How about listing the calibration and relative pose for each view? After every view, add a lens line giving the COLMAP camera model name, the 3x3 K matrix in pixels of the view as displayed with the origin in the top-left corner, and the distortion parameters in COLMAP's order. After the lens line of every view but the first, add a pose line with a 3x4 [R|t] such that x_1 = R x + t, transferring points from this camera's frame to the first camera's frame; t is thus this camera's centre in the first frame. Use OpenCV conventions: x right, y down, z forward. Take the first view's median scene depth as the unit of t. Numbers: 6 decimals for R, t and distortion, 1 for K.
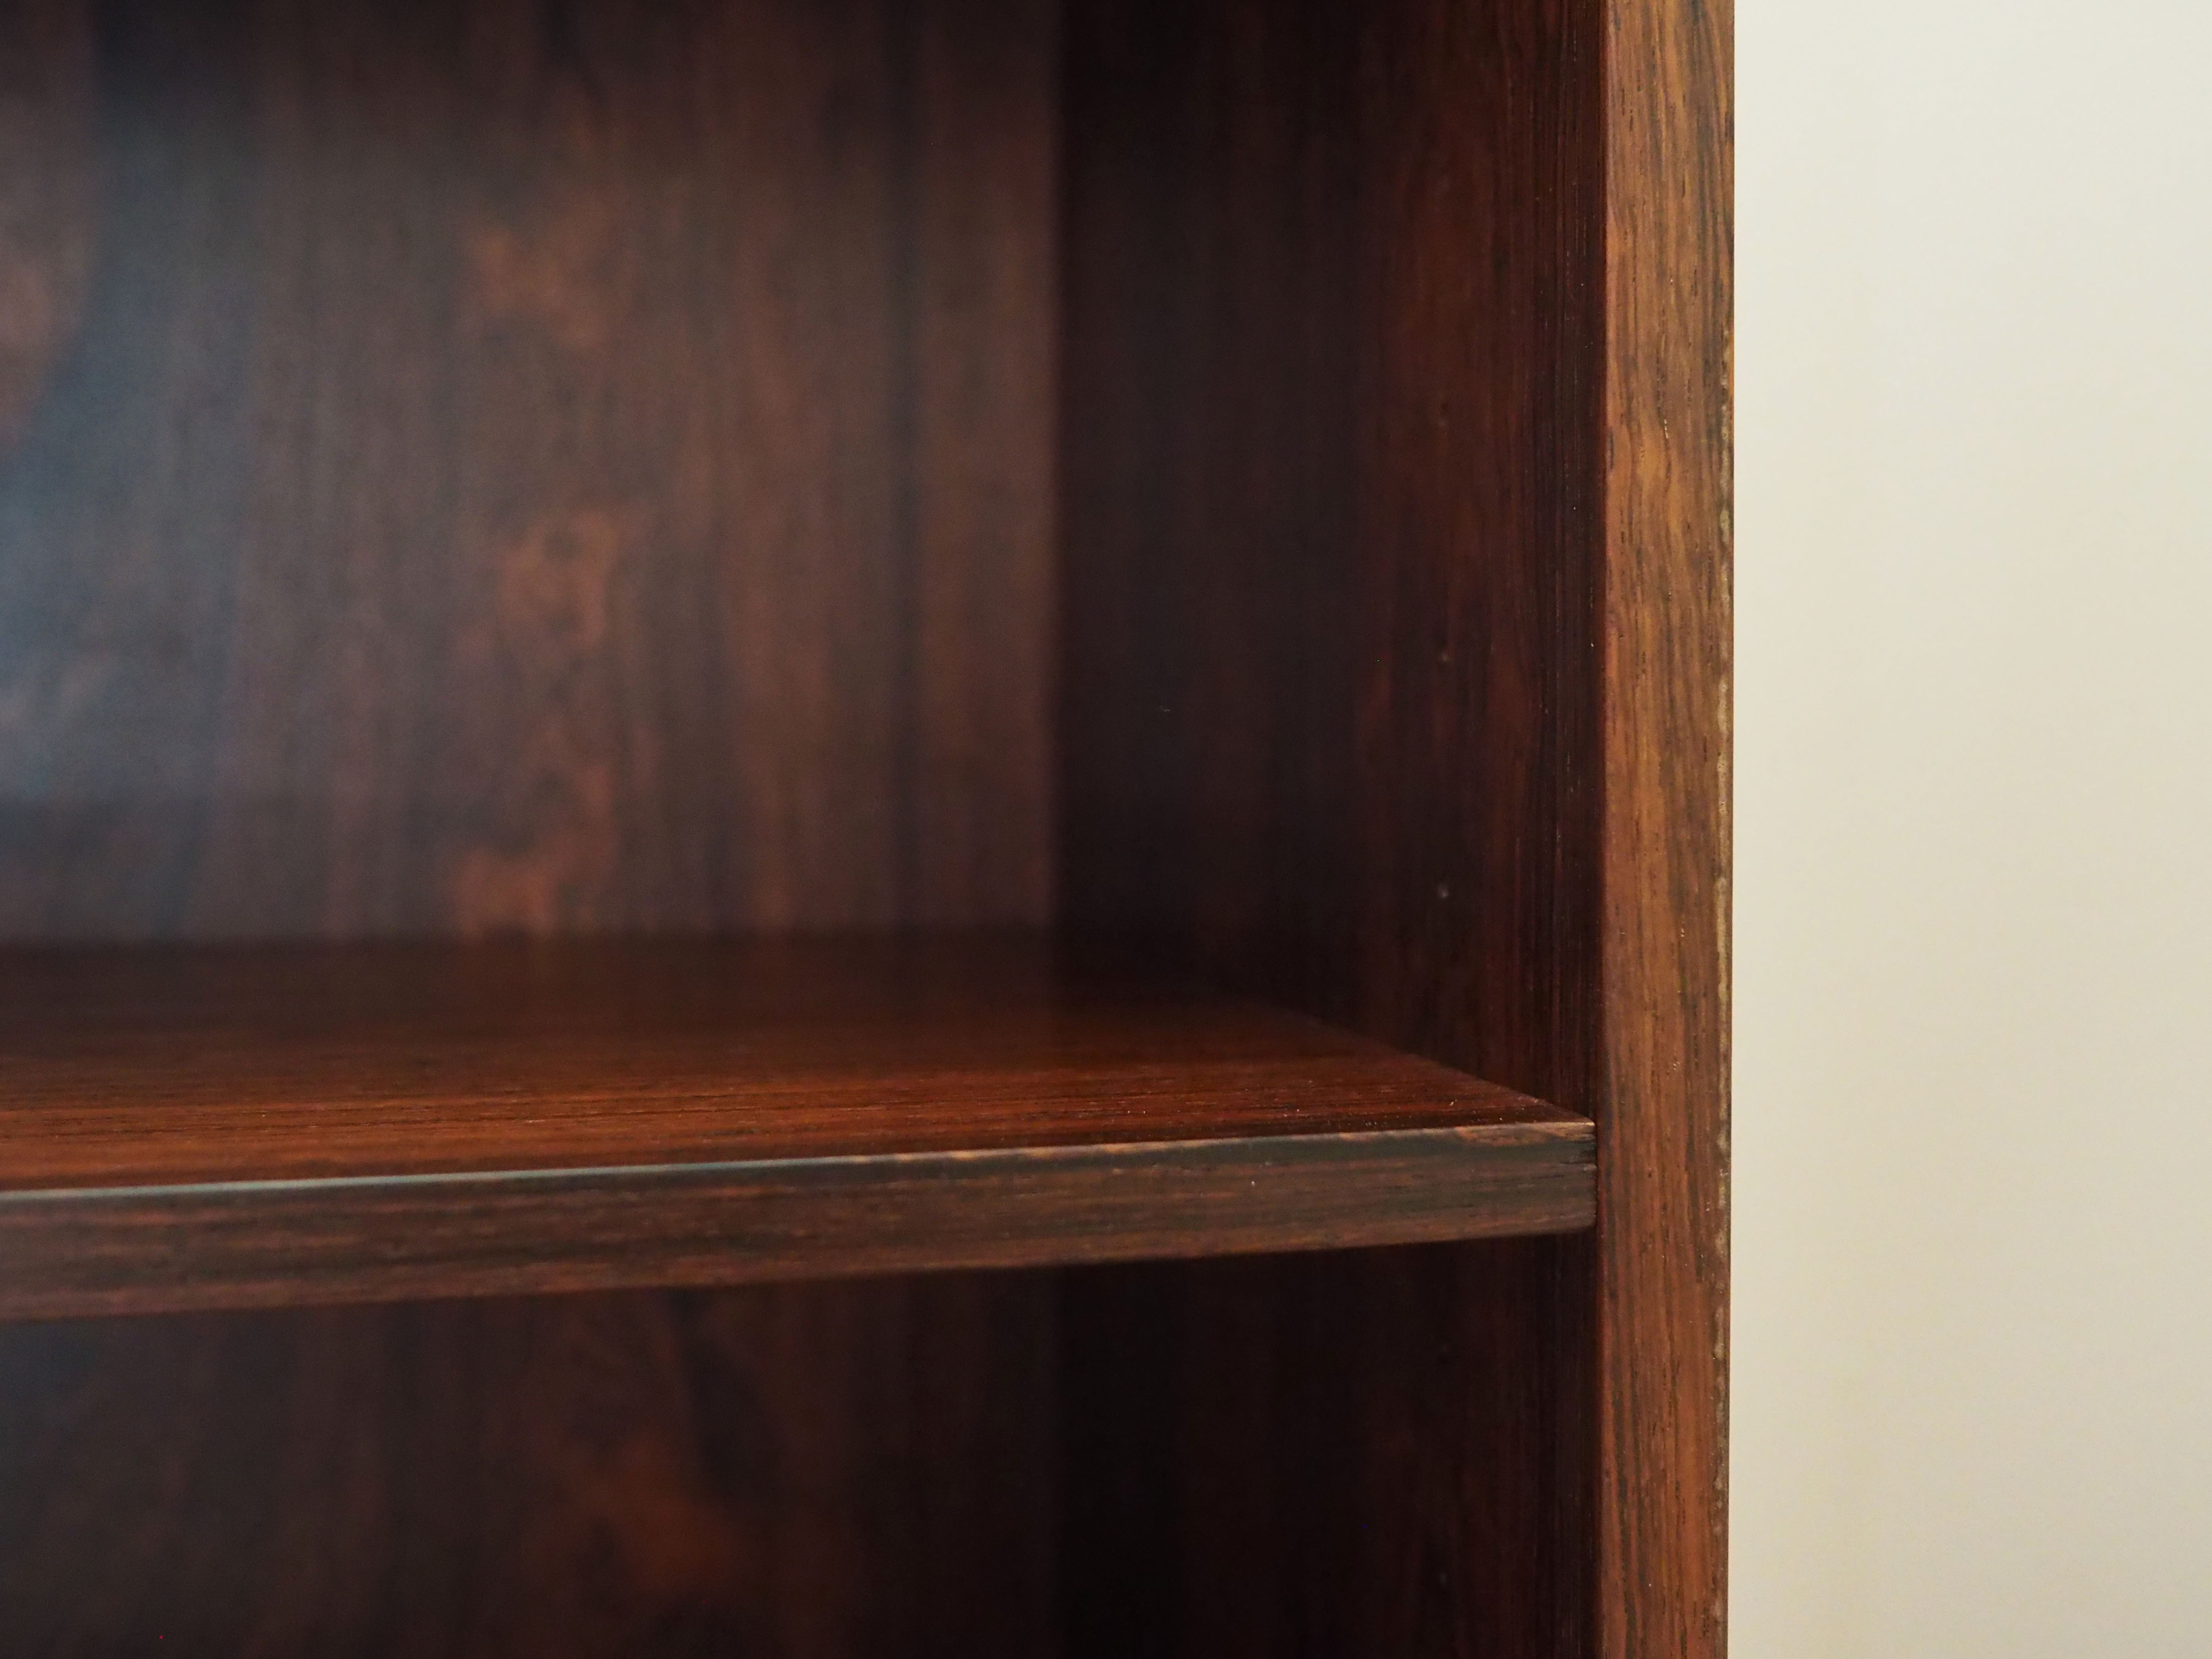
lens RADIAL K [[2964.8, 0, 1108.1], [0, 2964.8, 834.8], [0, 0, 1]] dist [-0.017692, 0.000000]
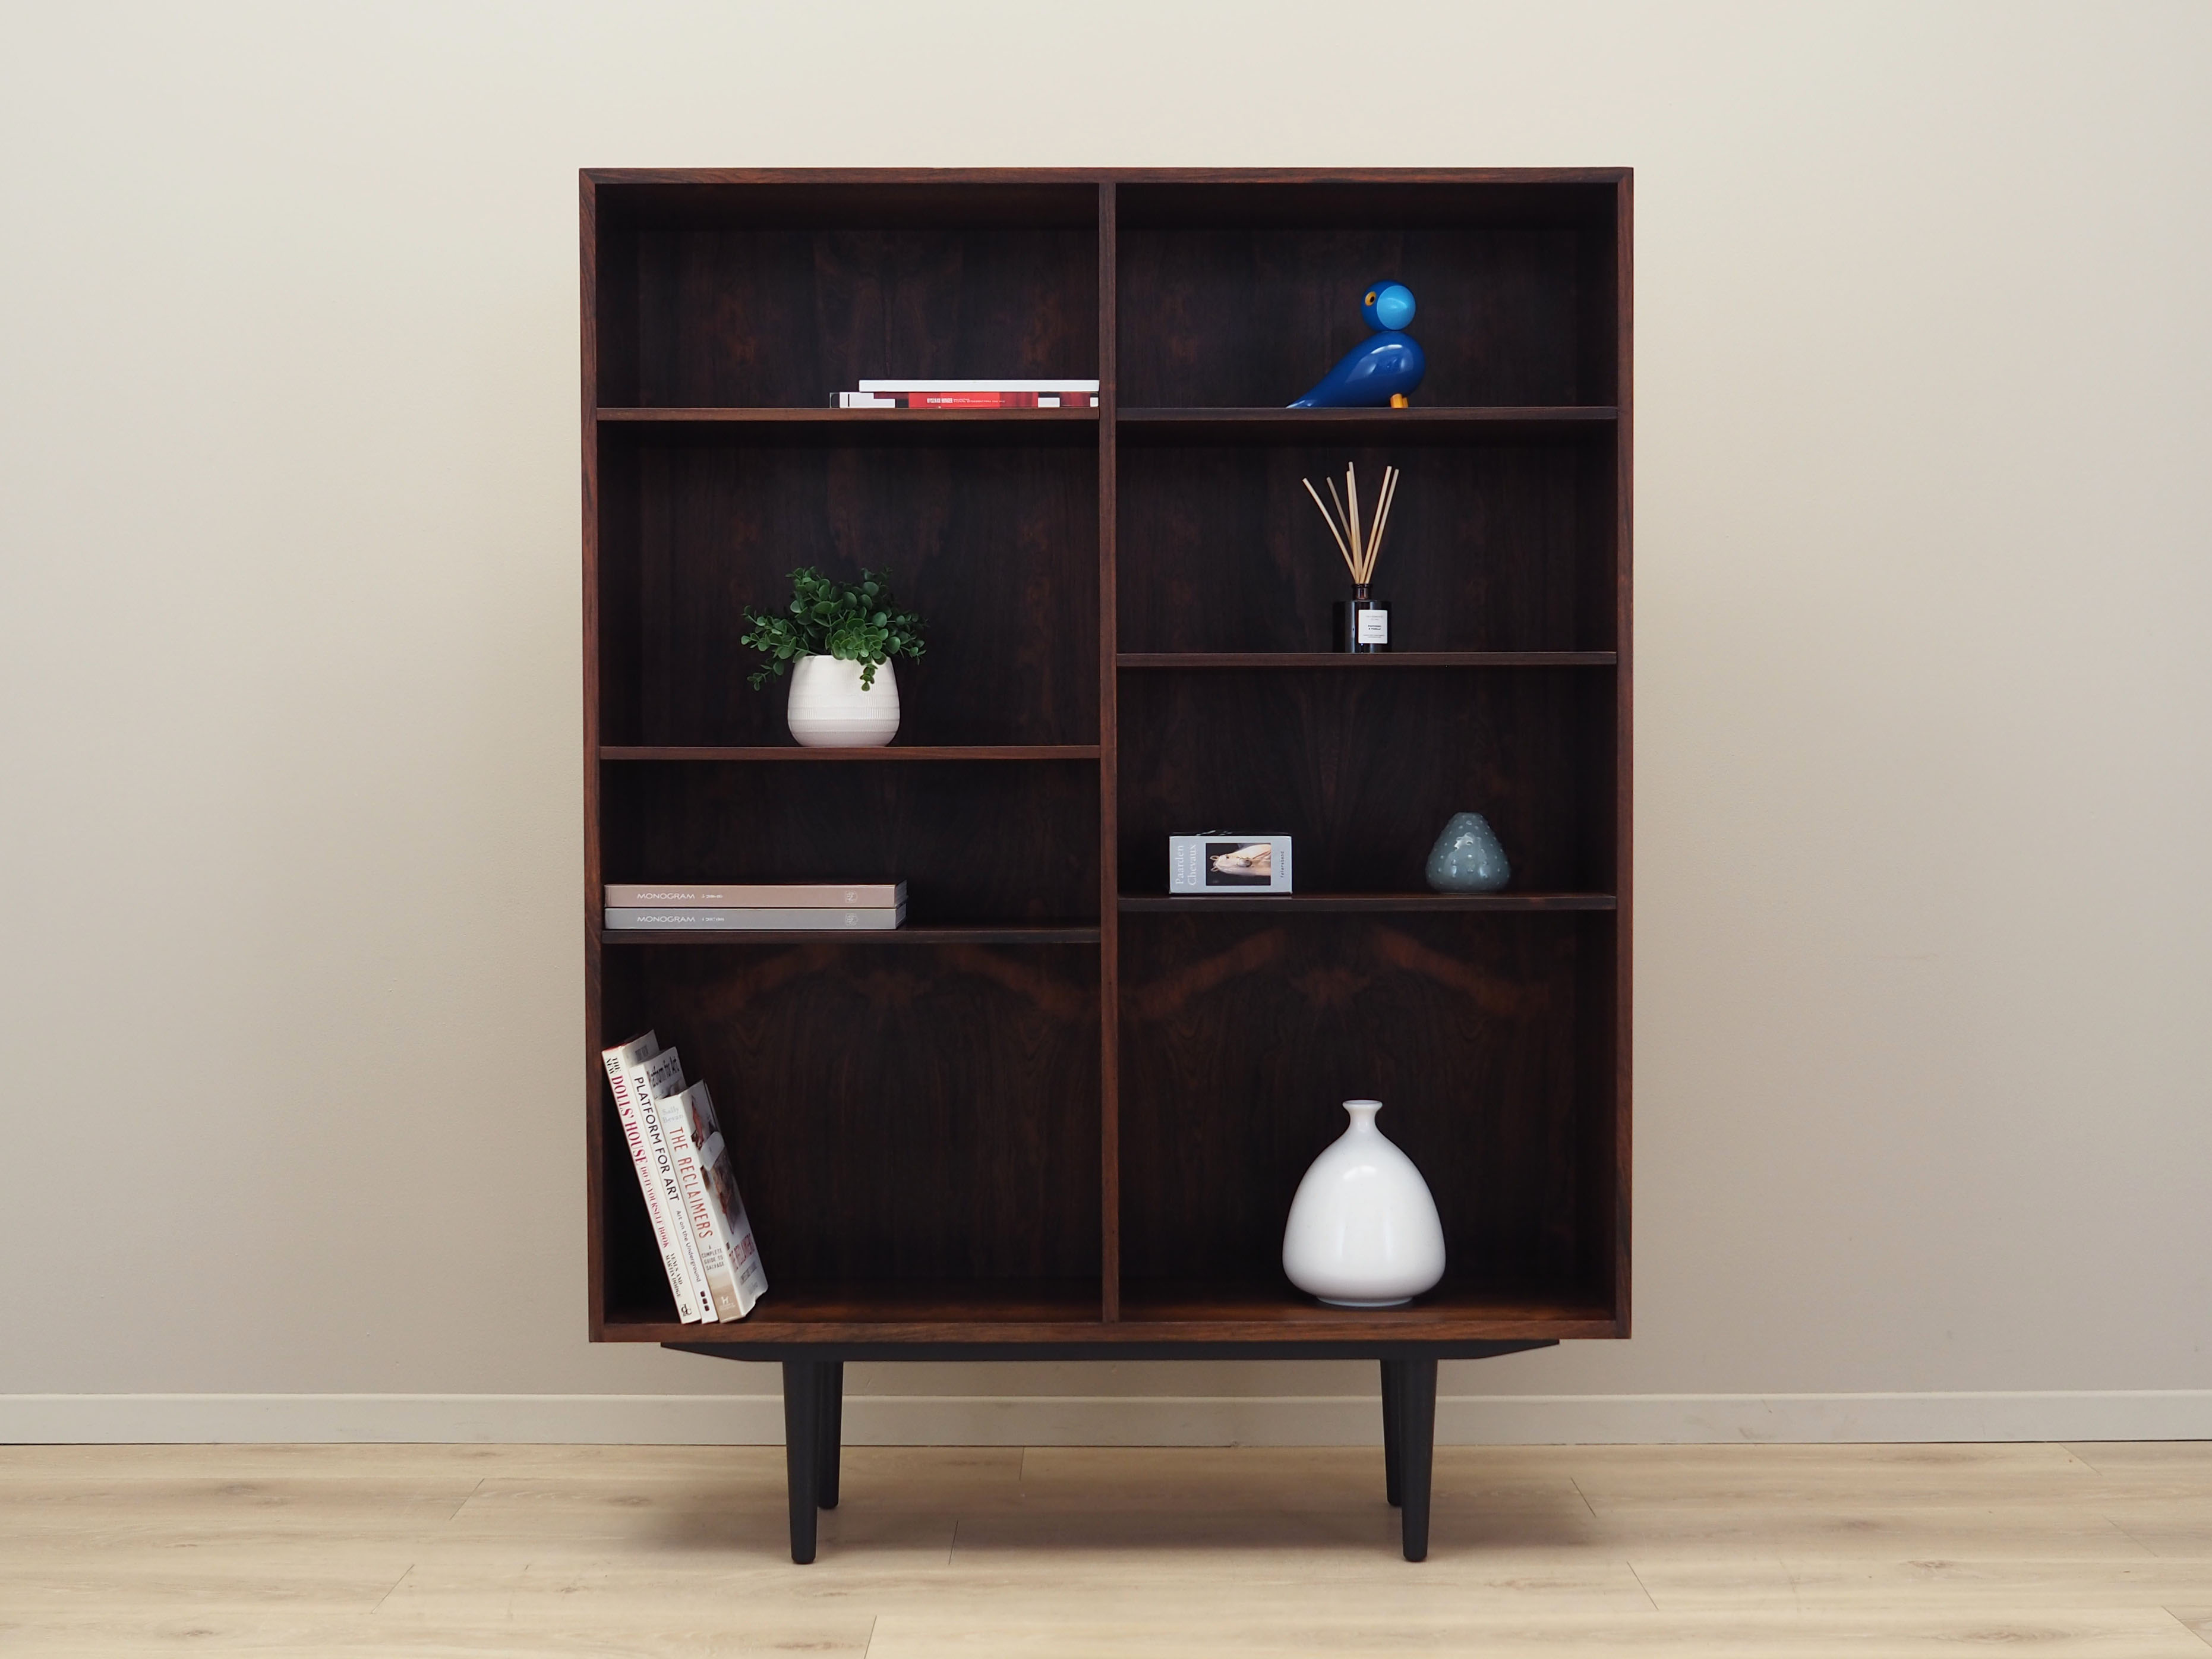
lens RADIAL K [[2964.7, 0, 1103.6], [0, 2964.7, 827.8], [0, 0, 1]] dist [-0.017692, 0.000000]
pose [[0.999990, -0.004473, -0.000259, -1.370254], [0.004478, 0.999748, 0.021997, 0.419688], [0.000160, -0.021998, 0.999758, -7.863493]]
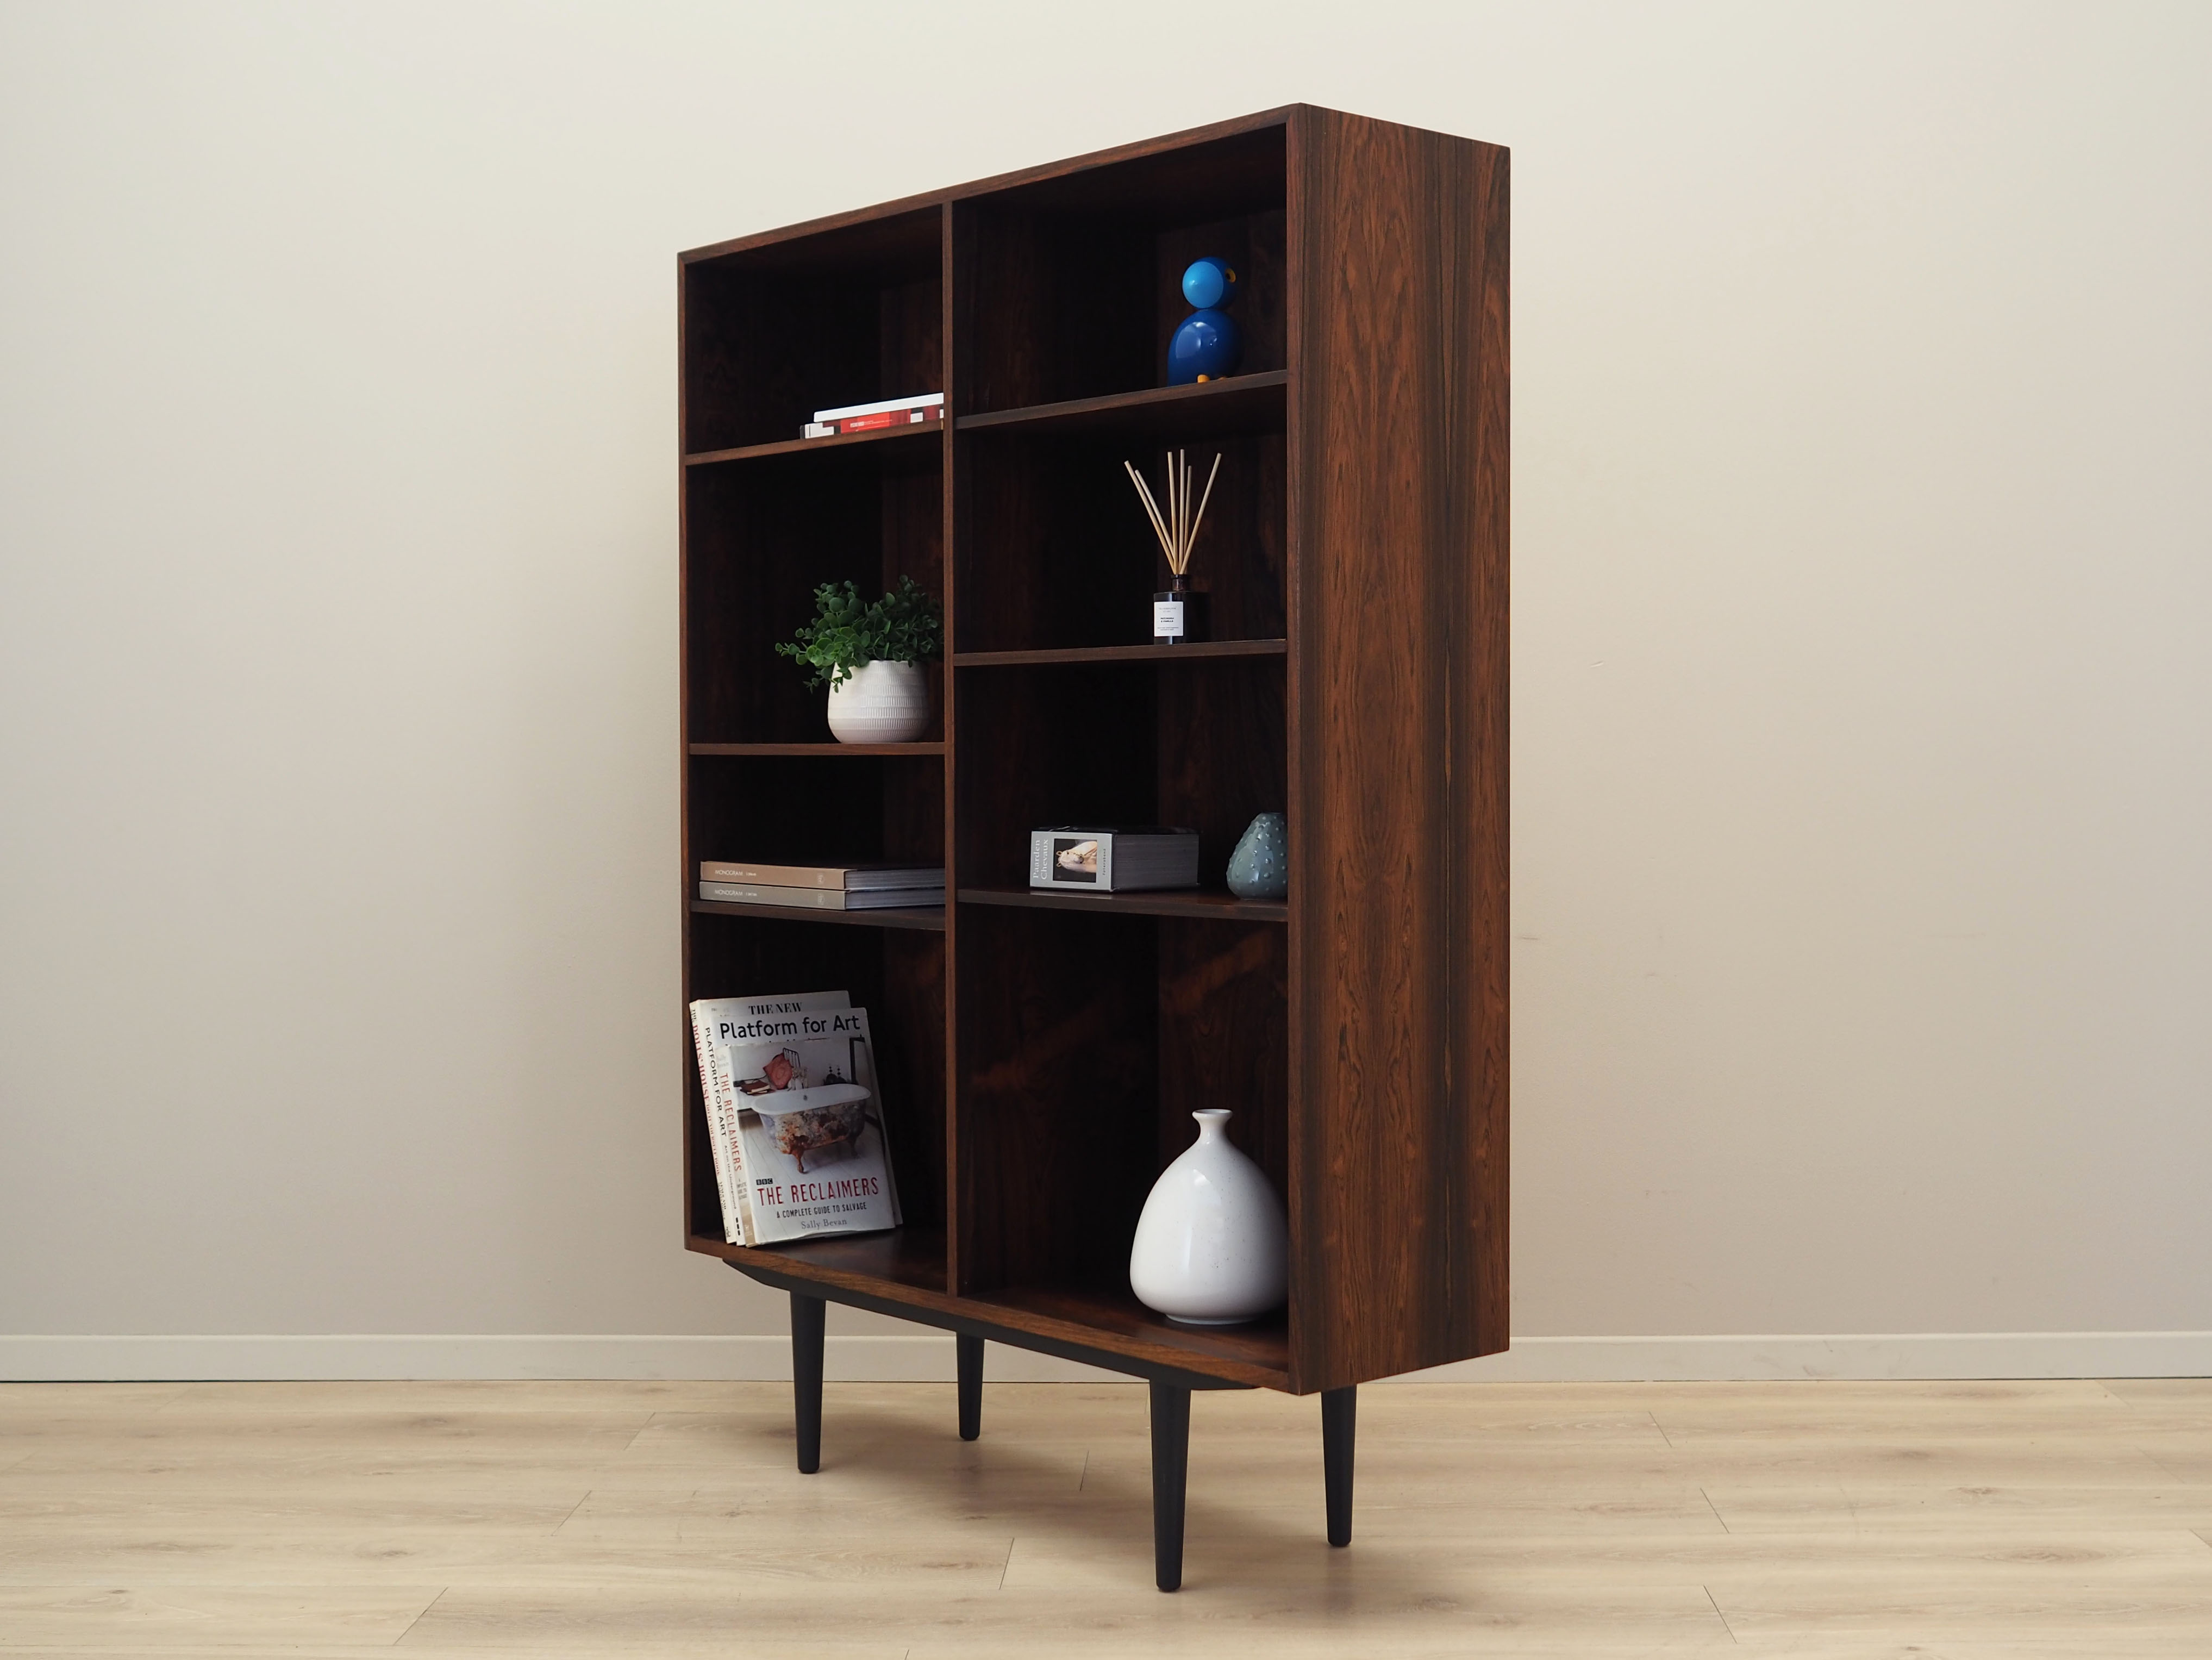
lens RADIAL K [[2964.8, 0, 1110.3], [0, 2964.8, 829.4], [0, 0, 1]] dist [-0.017692, 0.000000]
pose [[0.644114, 0.017274, -0.764734, 6.044656], [0.004468, 0.999643, 0.026344, 0.398669], [0.764916, -0.020386, 0.643807, -4.567208]]
